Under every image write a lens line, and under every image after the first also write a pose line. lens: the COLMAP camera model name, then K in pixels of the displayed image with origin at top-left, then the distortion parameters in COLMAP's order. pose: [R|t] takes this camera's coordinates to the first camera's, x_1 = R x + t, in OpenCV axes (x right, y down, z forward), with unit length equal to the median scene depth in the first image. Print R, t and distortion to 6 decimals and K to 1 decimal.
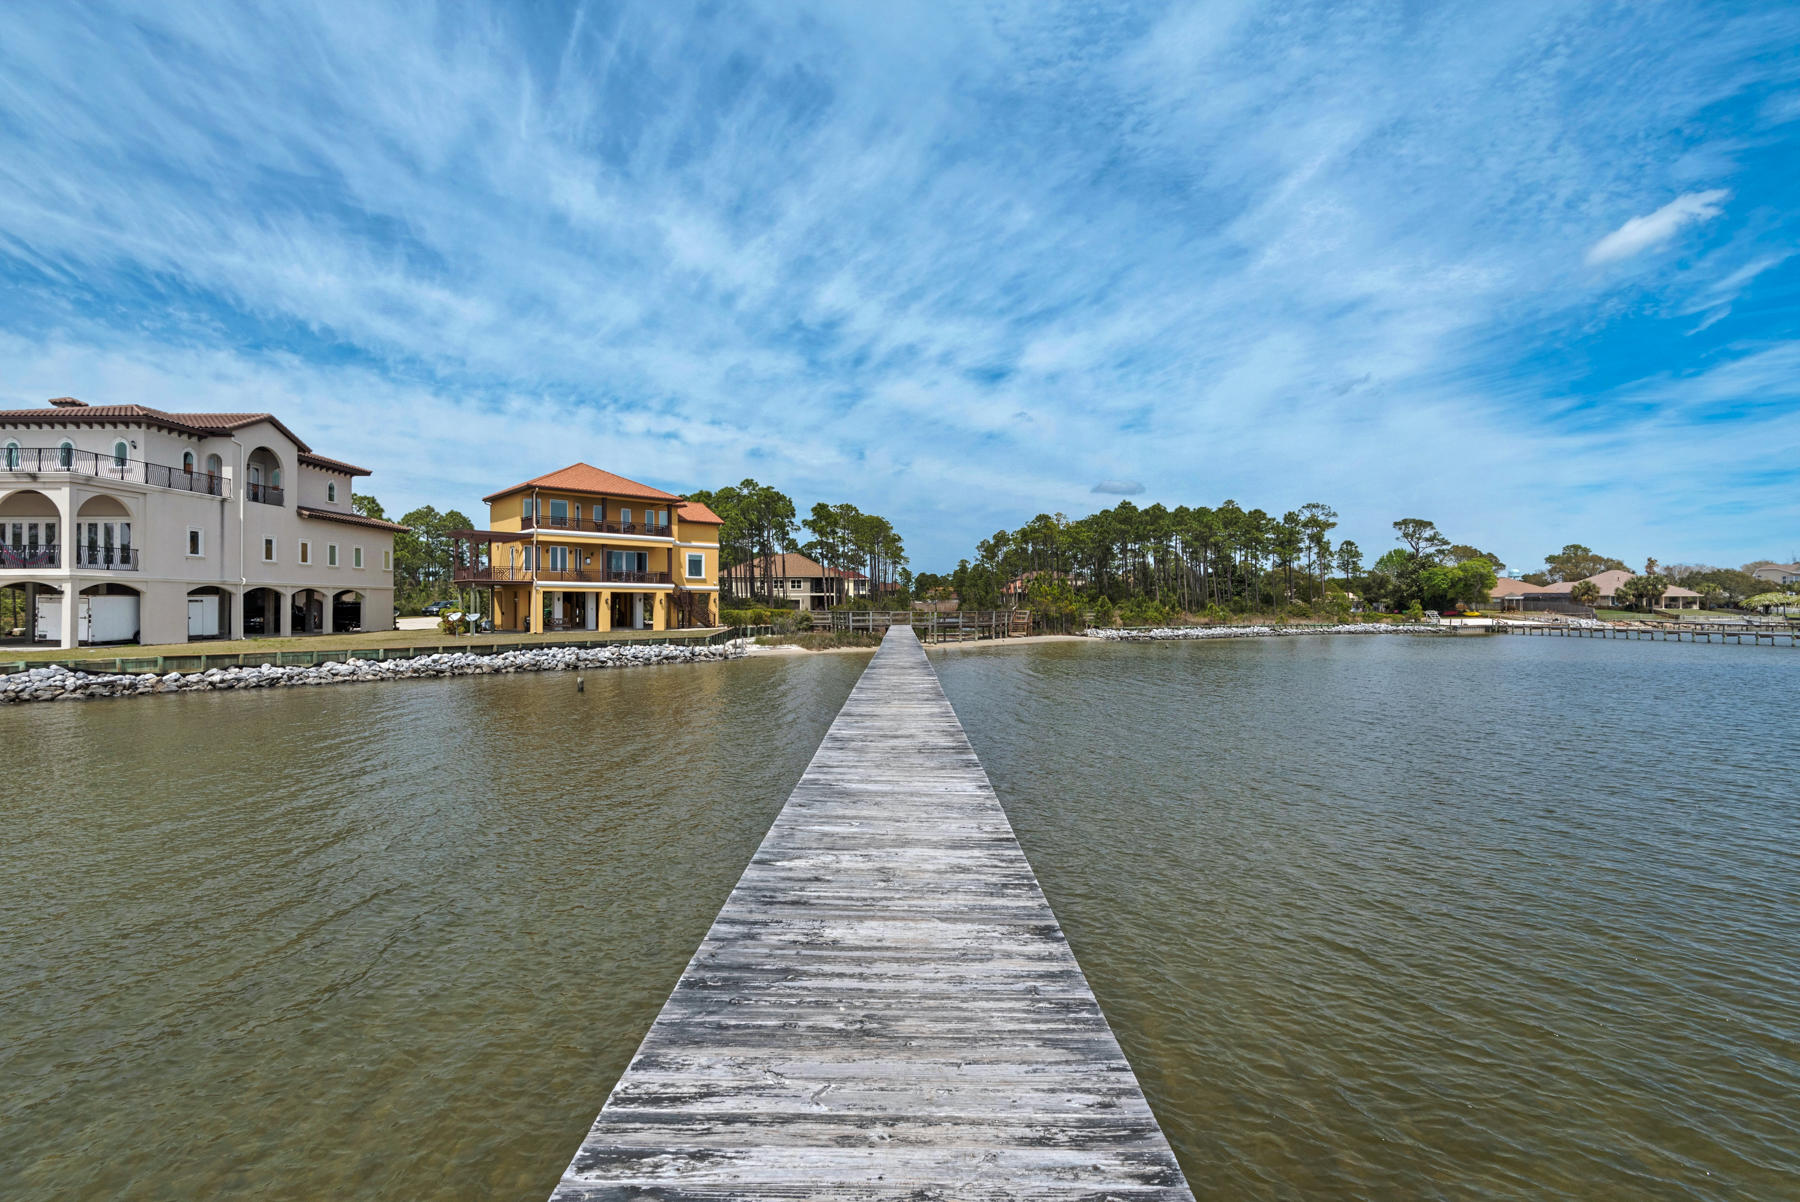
lens RADIAL K [[809.4, 0, 905.2], [0, 809.4, 604.1], [0, 0, 1]] dist [0.016322, -0.009428]
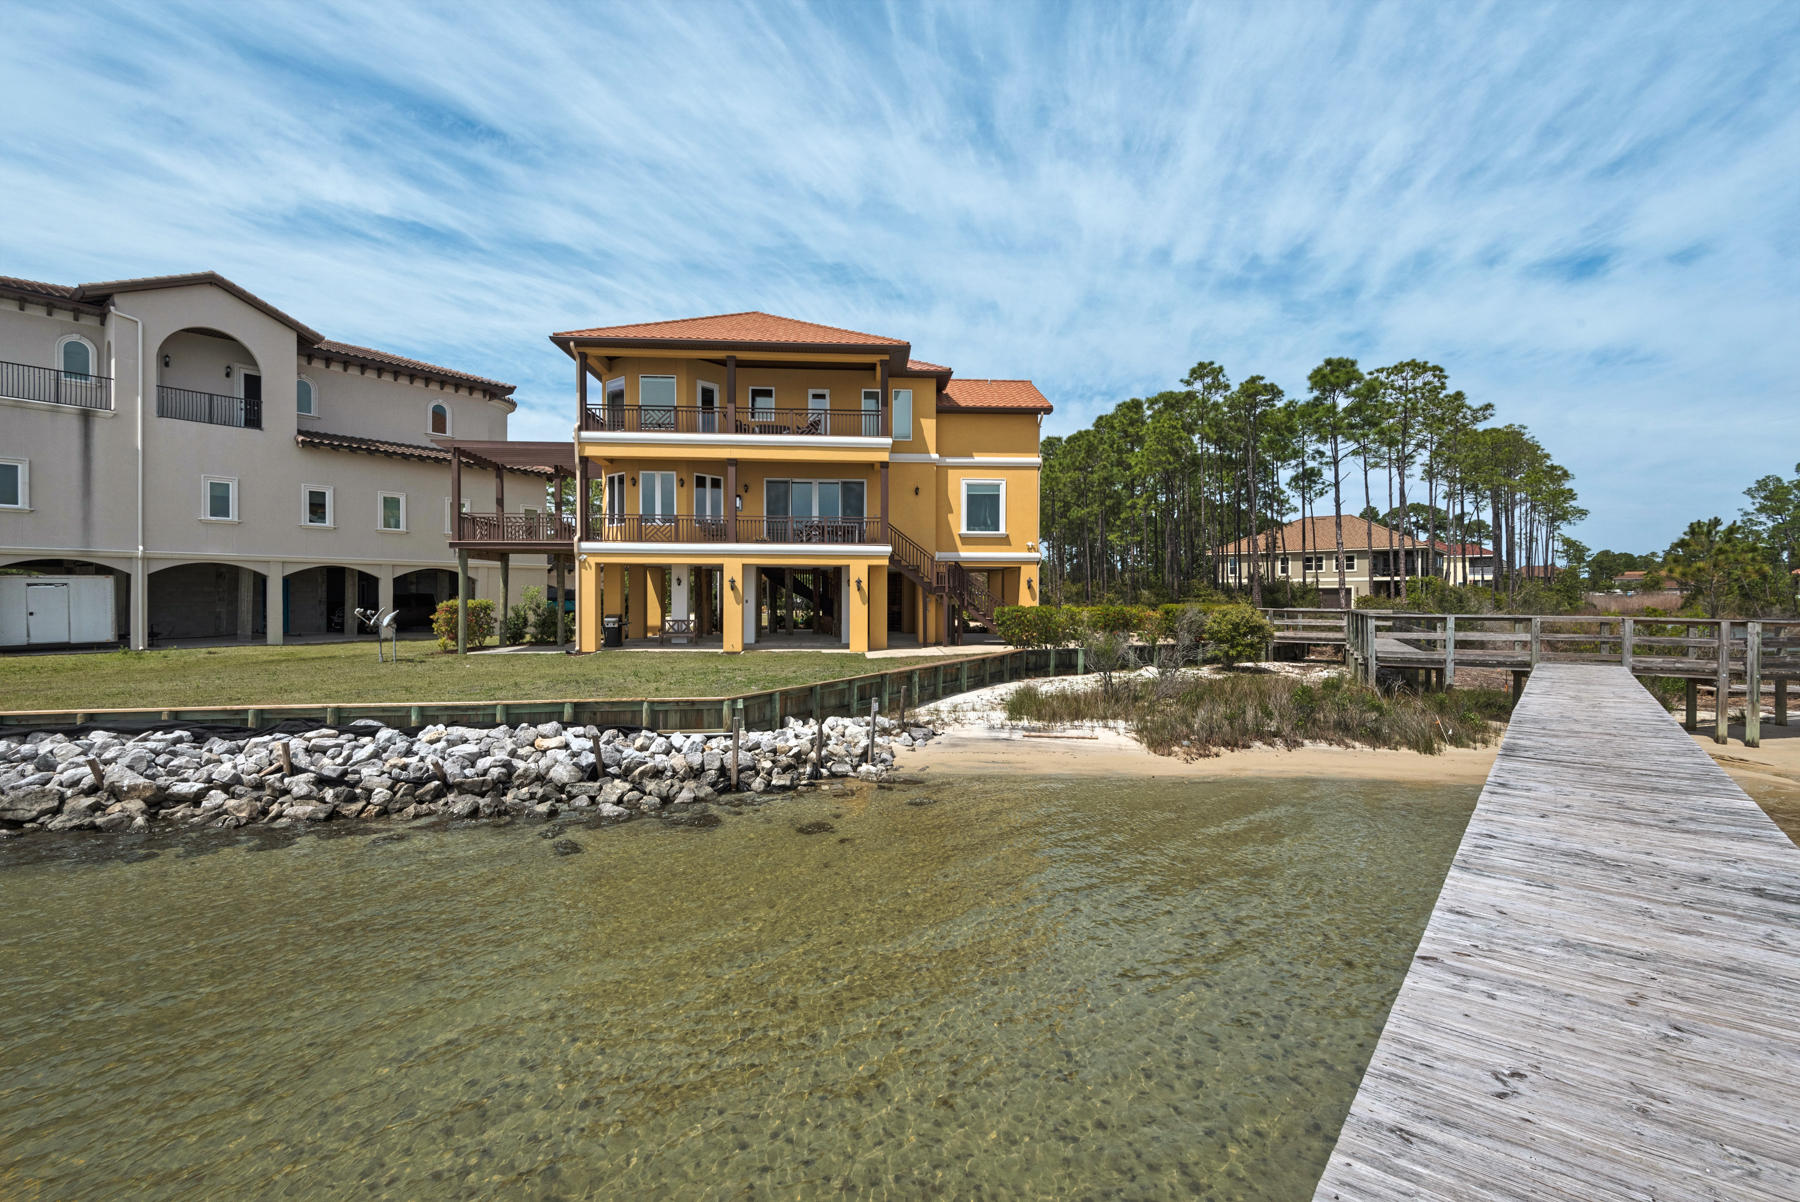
lens RADIAL K [[809.4, 0, 904.1], [0, 809.4, 599.6], [0, 0, 1]] dist [0.016322, -0.009428]
pose [[0.774269, 0.004289, -0.632842, -0.008959], [-0.002005, 0.999989, 0.004323, 0.002099], [0.632853, -0.002079, 0.774269, 0.683938]]
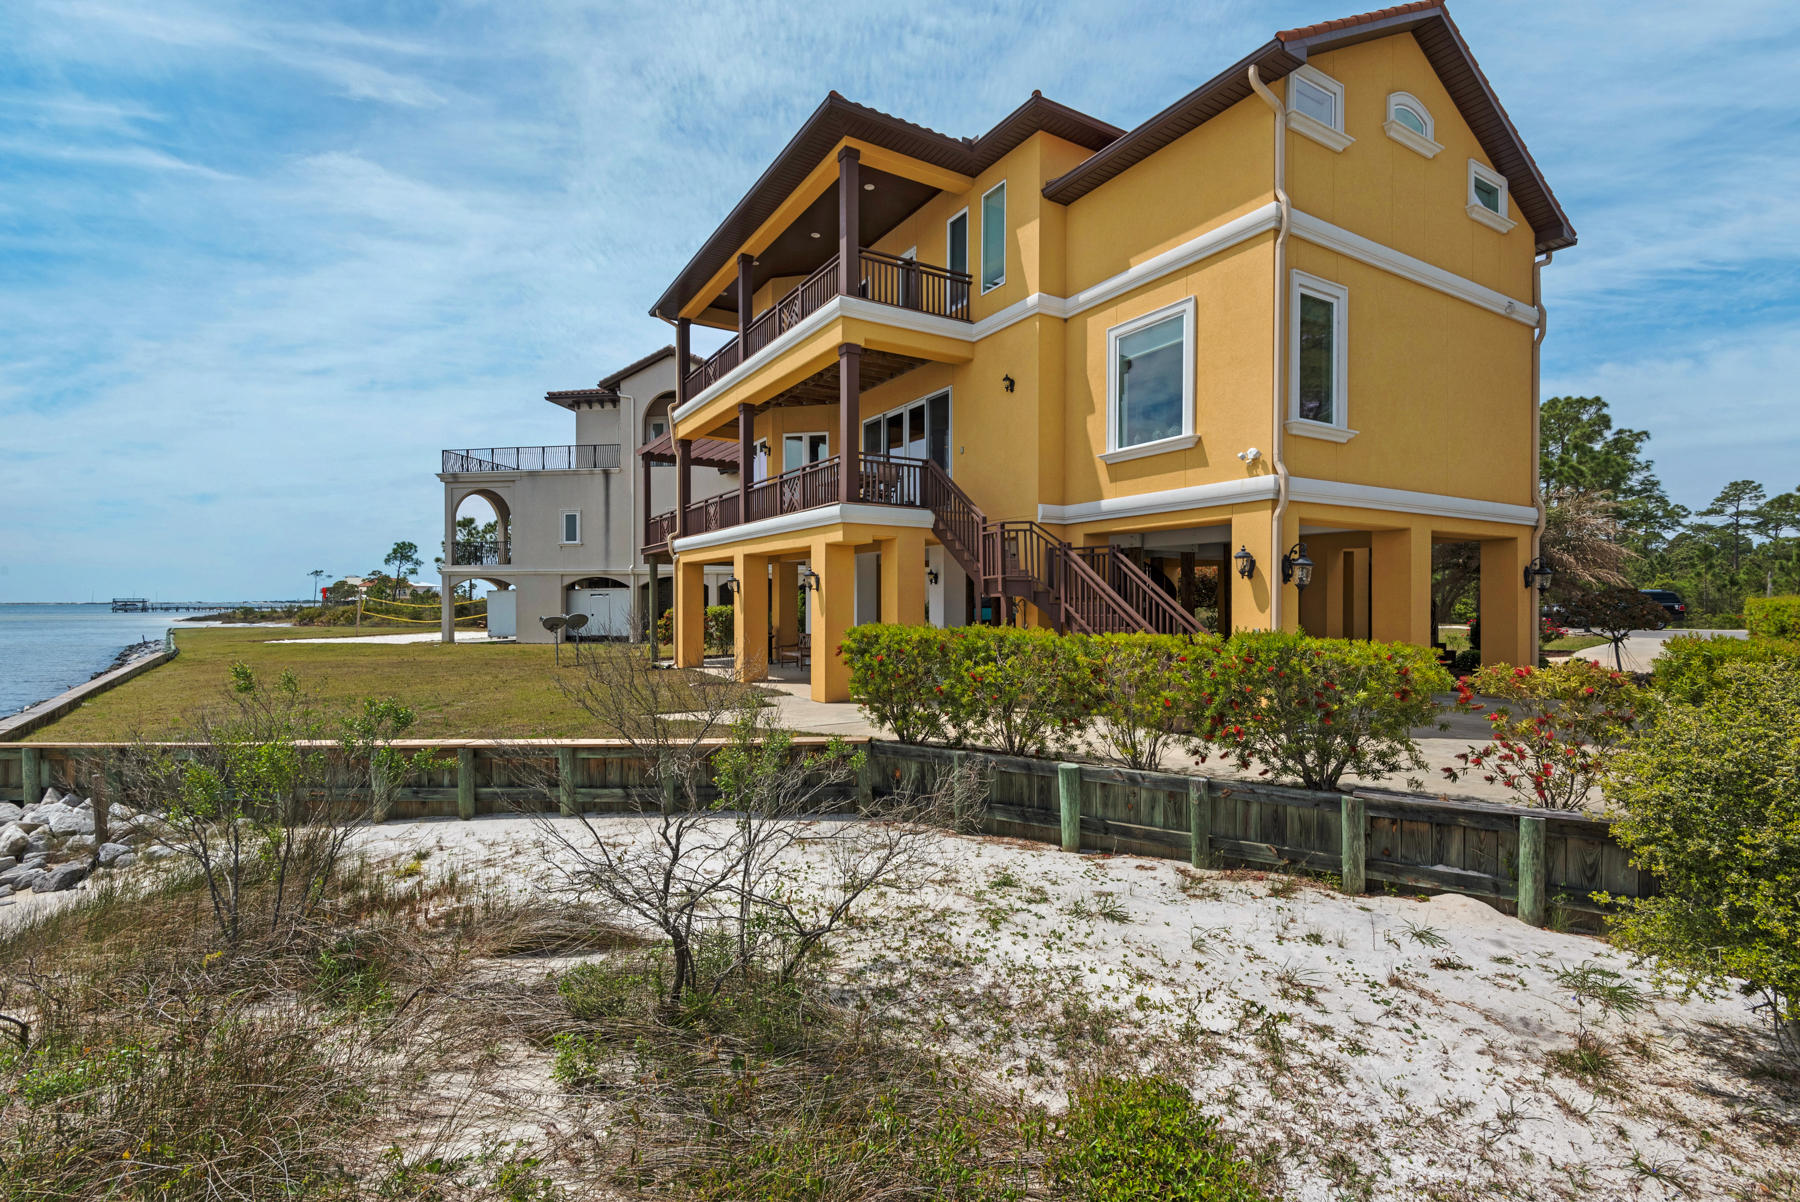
lens RADIAL K [[809.4, 0, 903.1], [0, 809.4, 600.8], [0, 0, 1]] dist [0.016322, -0.009428]
pose [[-0.198735, -0.000900, -0.980053, -0.072278], [0.002143, 0.999997, -0.001353, 0.002712], [0.980051, -0.002369, -0.198733, 1.076300]]
